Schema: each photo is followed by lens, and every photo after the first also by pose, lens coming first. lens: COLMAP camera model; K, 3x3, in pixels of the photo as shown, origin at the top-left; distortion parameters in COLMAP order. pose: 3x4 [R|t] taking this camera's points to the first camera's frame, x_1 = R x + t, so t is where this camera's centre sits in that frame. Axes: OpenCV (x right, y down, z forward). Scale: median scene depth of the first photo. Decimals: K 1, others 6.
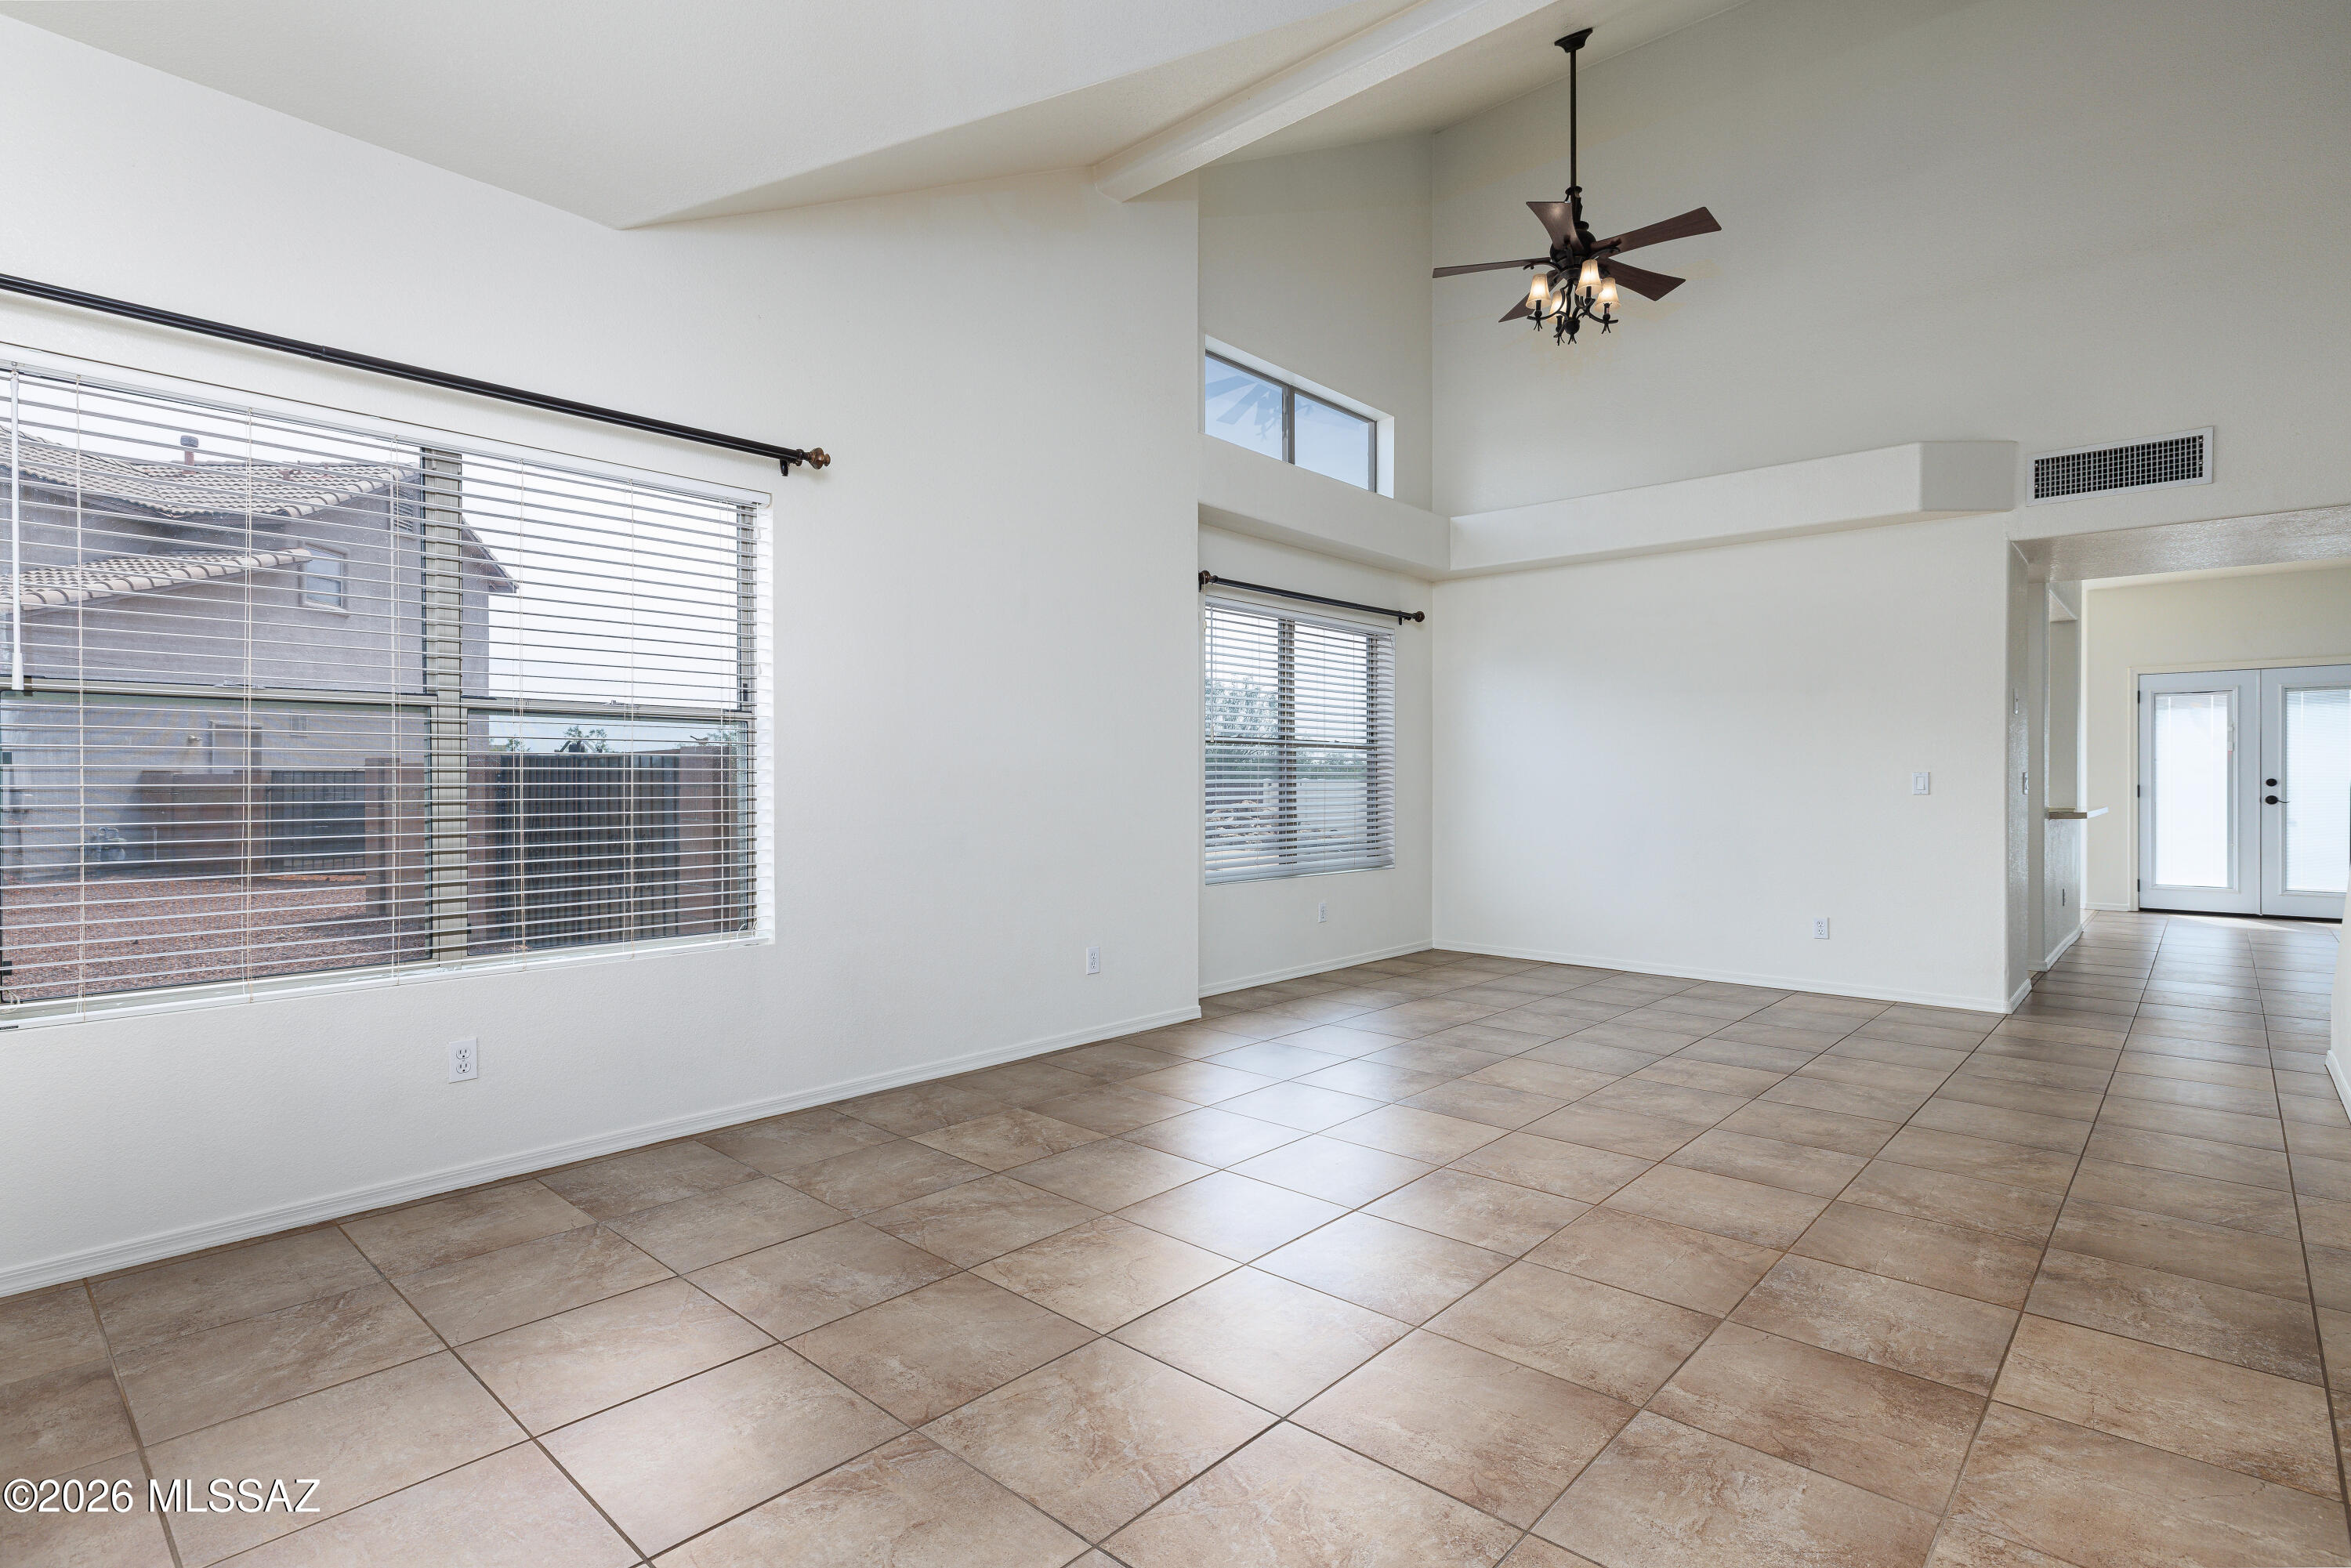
lens RADIAL K [[1144.3, 0, 1185.9], [0, 1144.3, 784.6], [0, 0, 1]] dist [-0.006048, -0.000586]
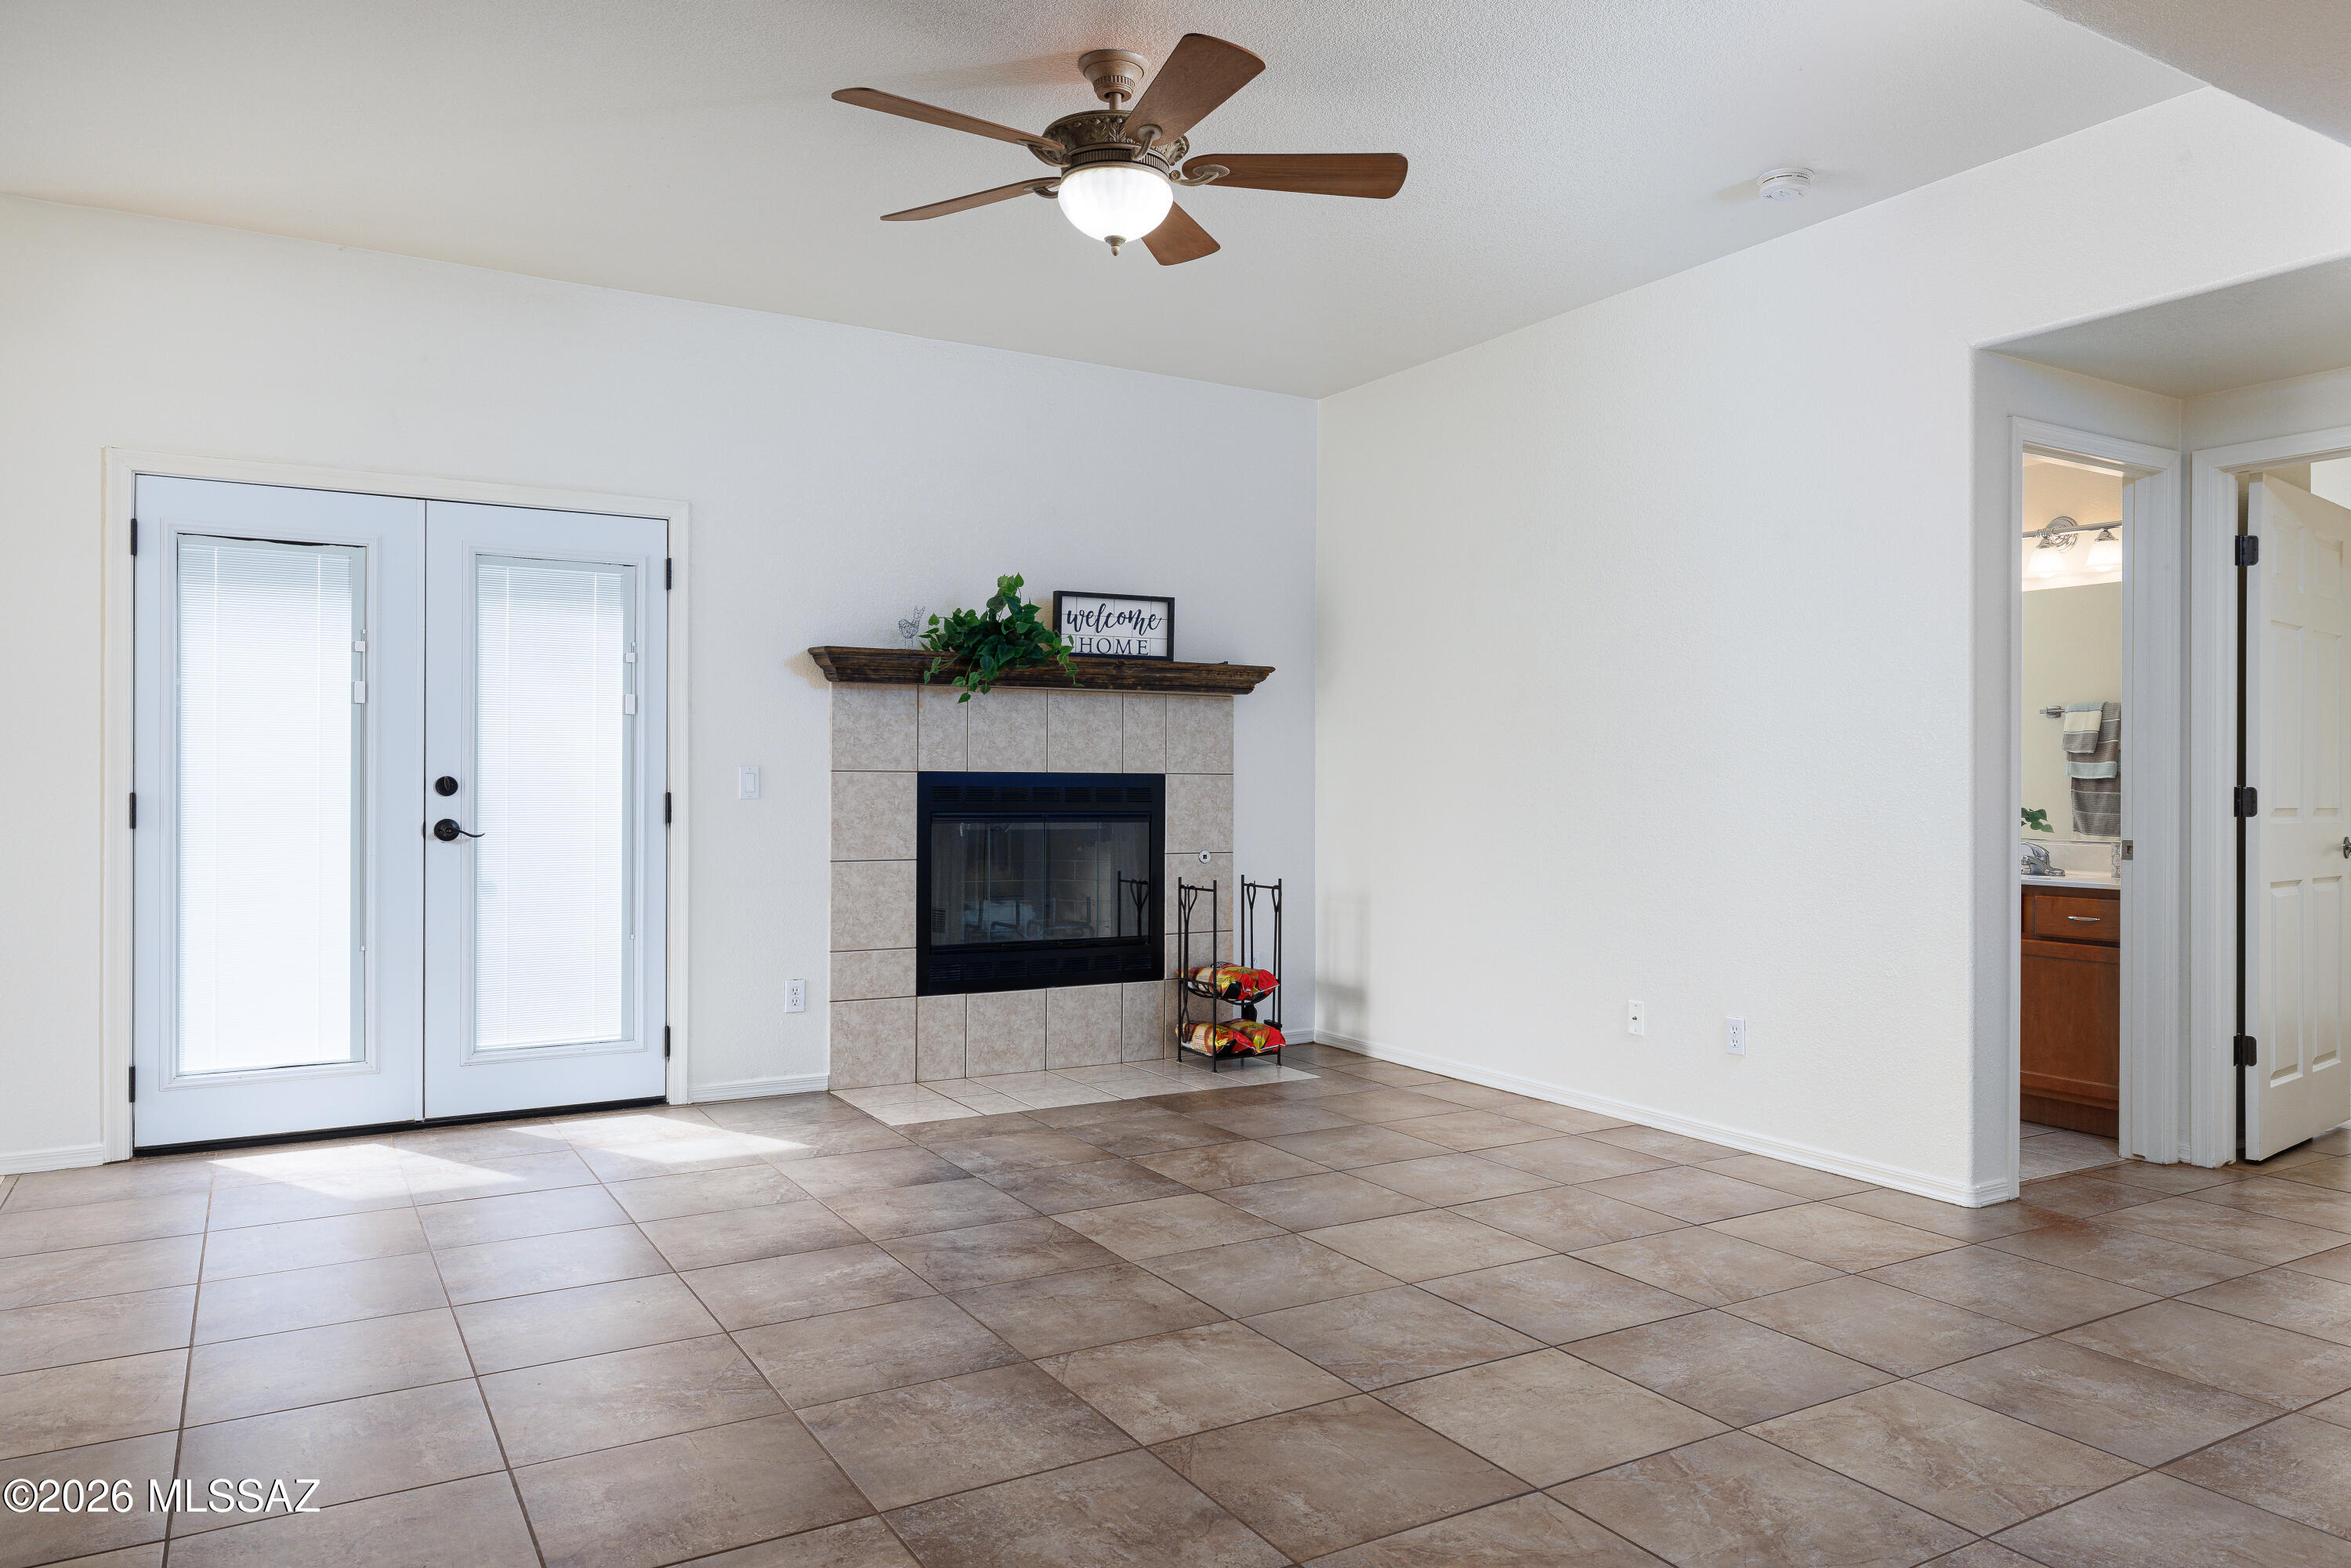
lens RADIAL K [[1534.1, 0, 1196.0], [0, 1534.1, 782.2], [0, 0, 1]] dist [-0.008237, 0.000329]
pose [[0.327121, 0.005626, 0.944966, 0.082187], [-0.001855, 0.999984, -0.005311, -0.000153], [-0.944981, -0.000015, 0.327126, 0.088785]]
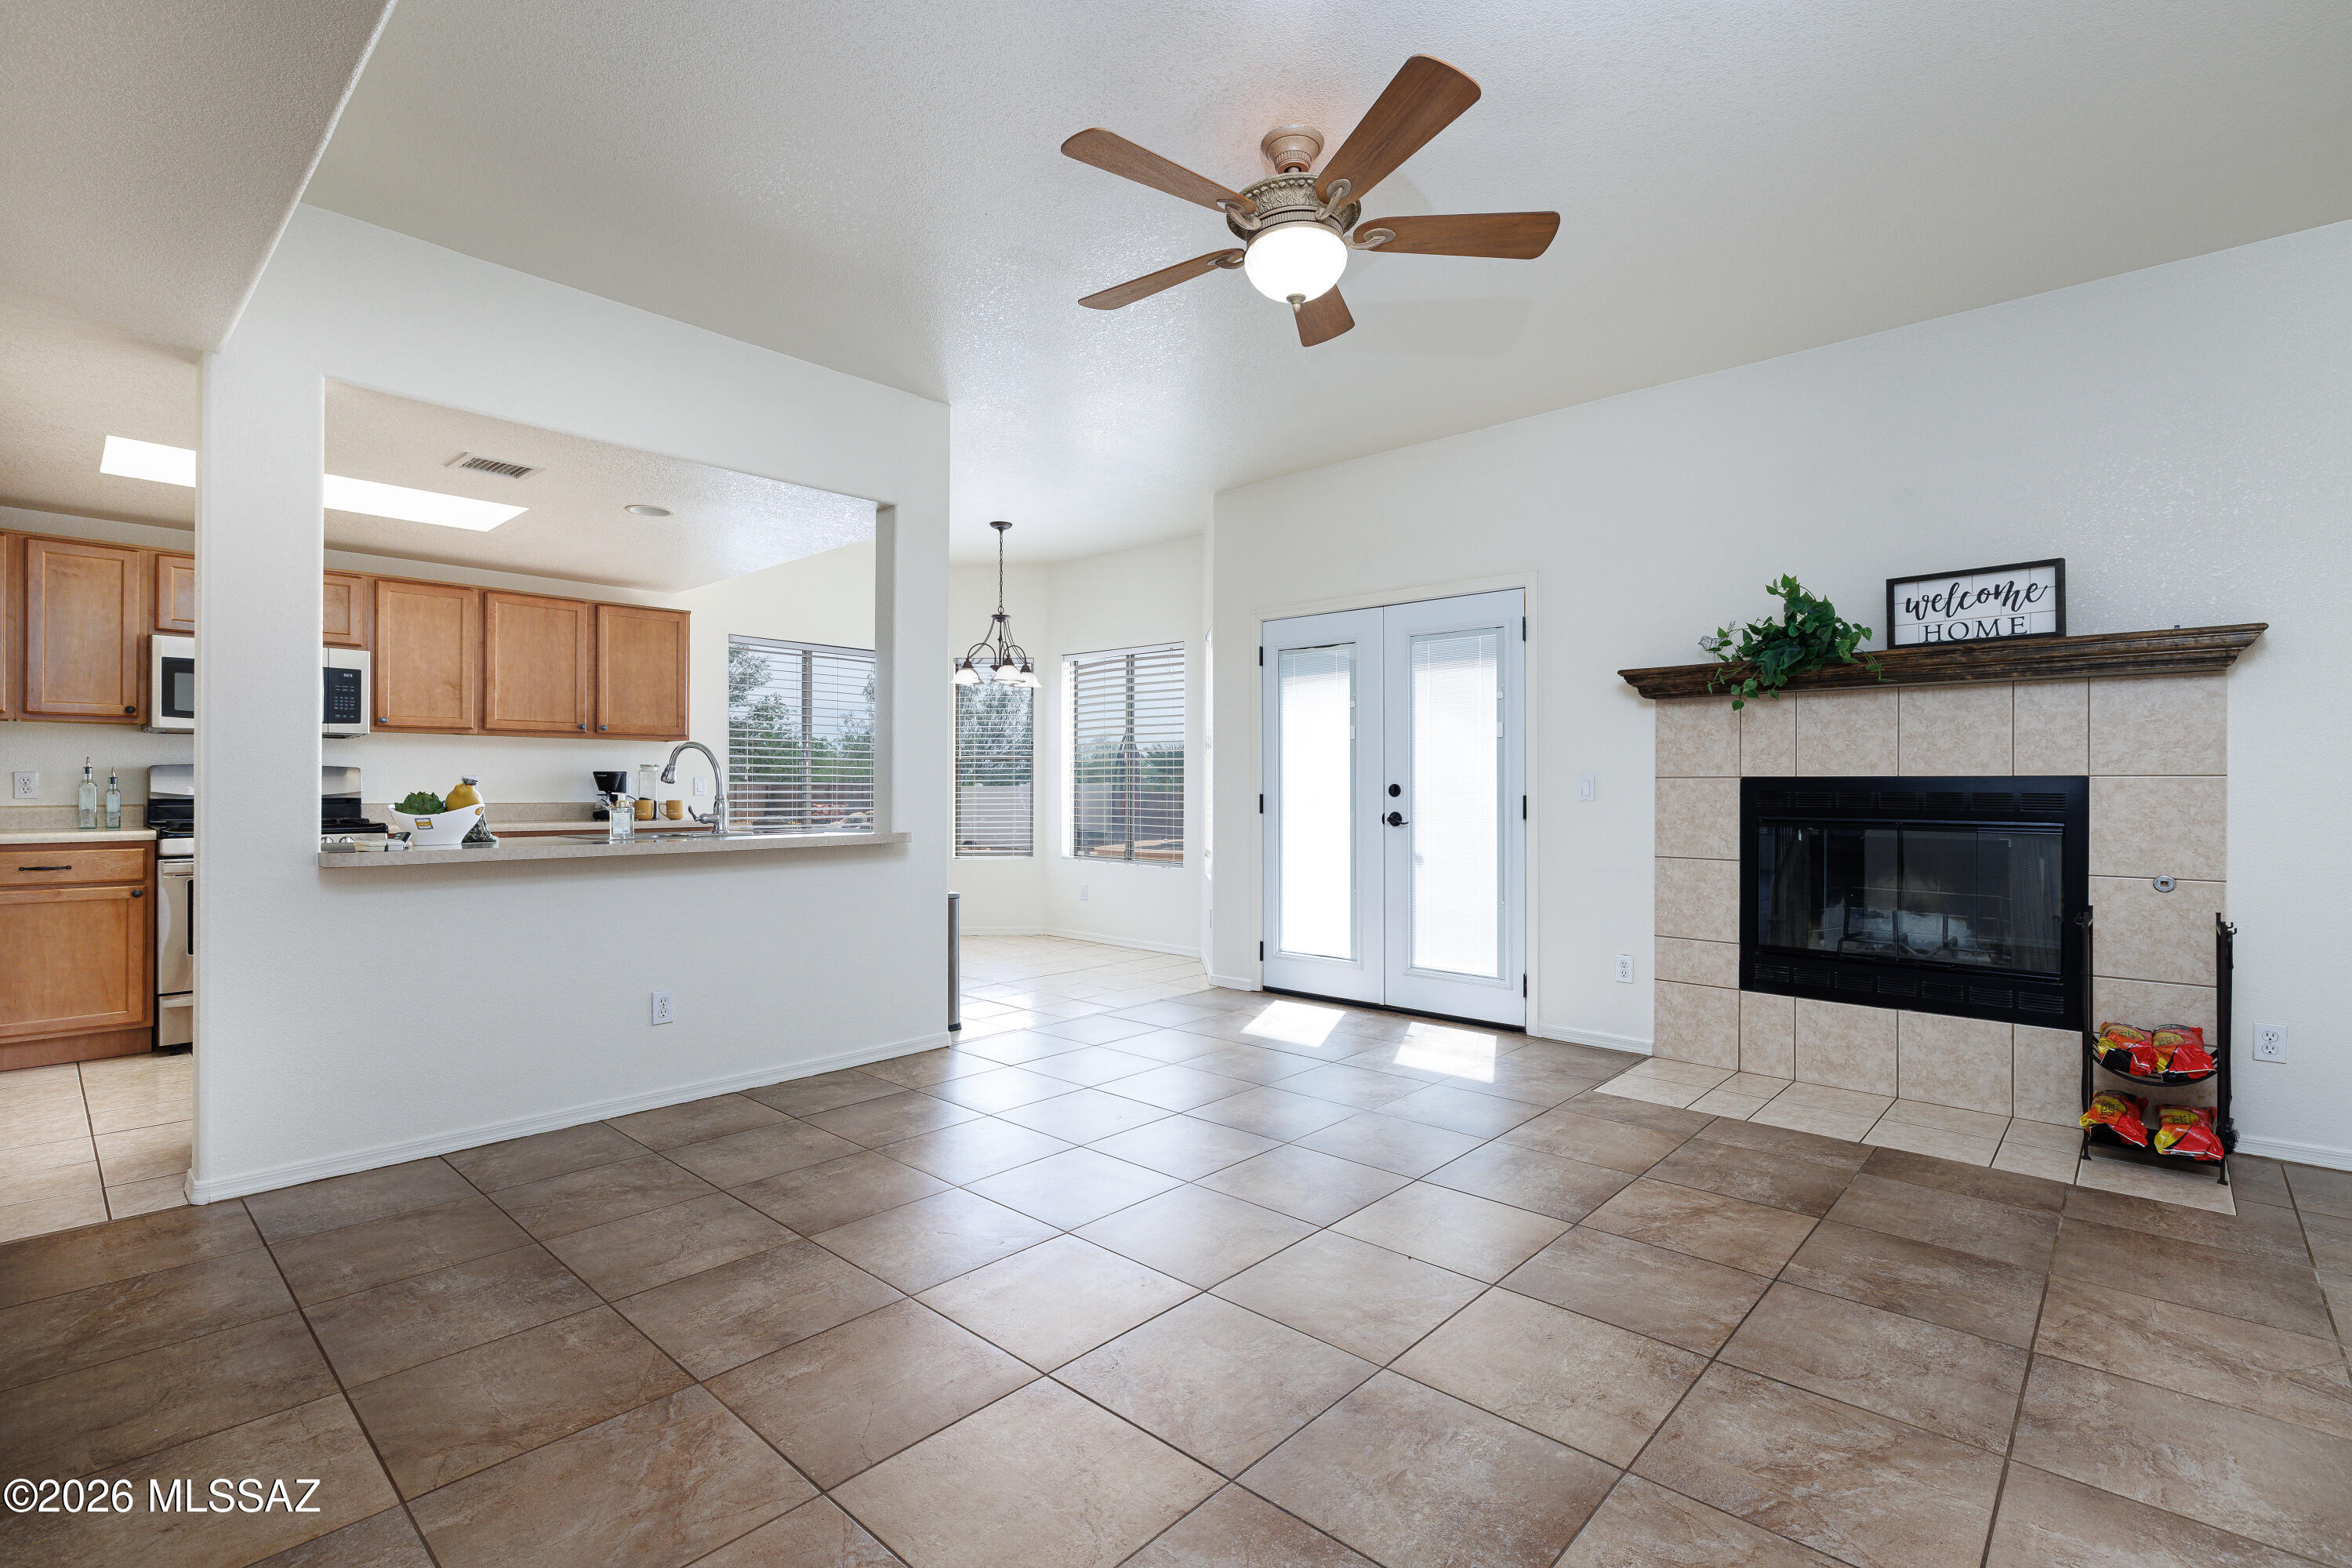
lens RADIAL K [[1048.9, 0, 1181.6], [0, 1048.9, 781.5], [0, 0, 1]] dist [-0.002865, 0.000253]
pose [[0.999809, 0.004555, -0.018996, 0.130662], [-0.004700, 0.999960, -0.007618, -0.000298], [0.018961, 0.007706, 0.999791, 0.067024]]
